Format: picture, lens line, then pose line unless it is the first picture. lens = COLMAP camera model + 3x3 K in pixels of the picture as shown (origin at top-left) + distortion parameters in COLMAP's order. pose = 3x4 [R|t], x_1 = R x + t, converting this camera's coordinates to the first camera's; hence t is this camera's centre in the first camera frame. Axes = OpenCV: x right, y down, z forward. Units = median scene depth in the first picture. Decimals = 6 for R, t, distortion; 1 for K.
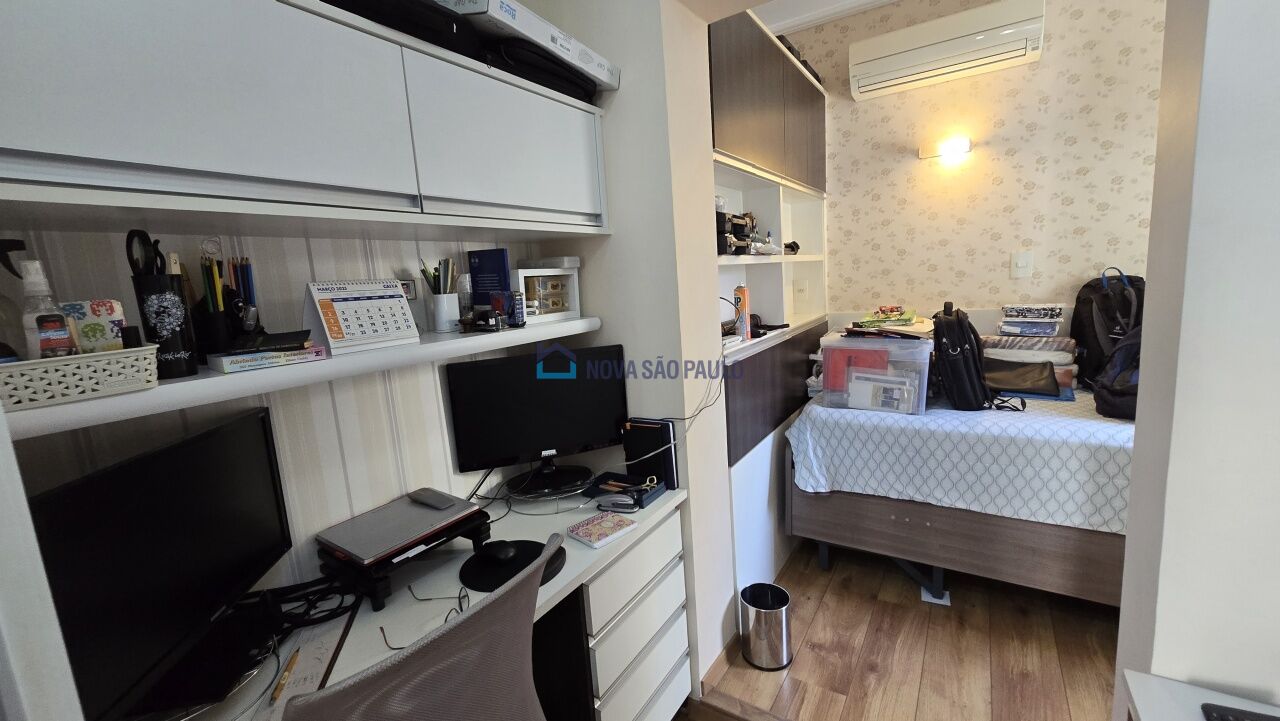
lens RADIAL K [[520.0, 0, 638.8], [0, 520.0, 363.3], [0, 0, 1]] dist [0.000527, -0.000222]
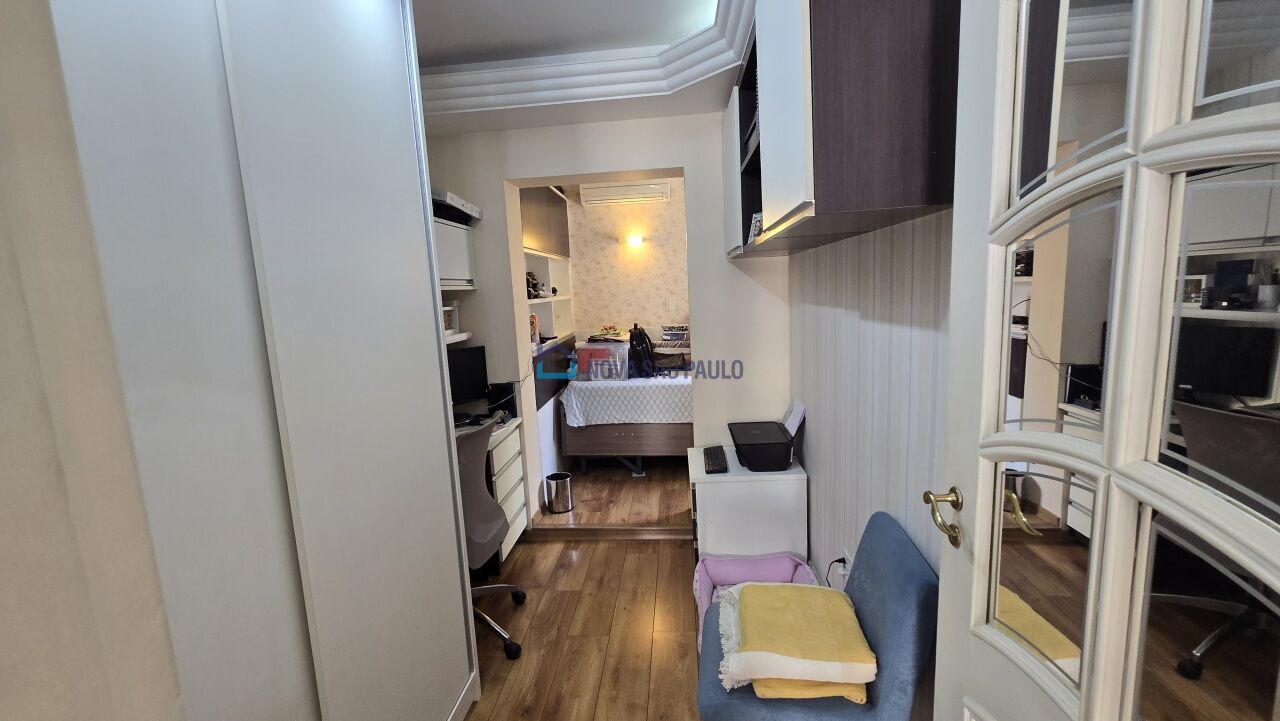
lens RADIAL K [[520.0, 0, 638.8], [0, 520.0, 363.3], [0, 0, 1]] dist [0.000527, -0.000222]
pose [[0.877320, -0.040412, 0.478202, -0.344426], [0.061349, 0.997717, -0.028237, 0.089846], [-0.475969, 0.054110, 0.877796, -0.732576]]
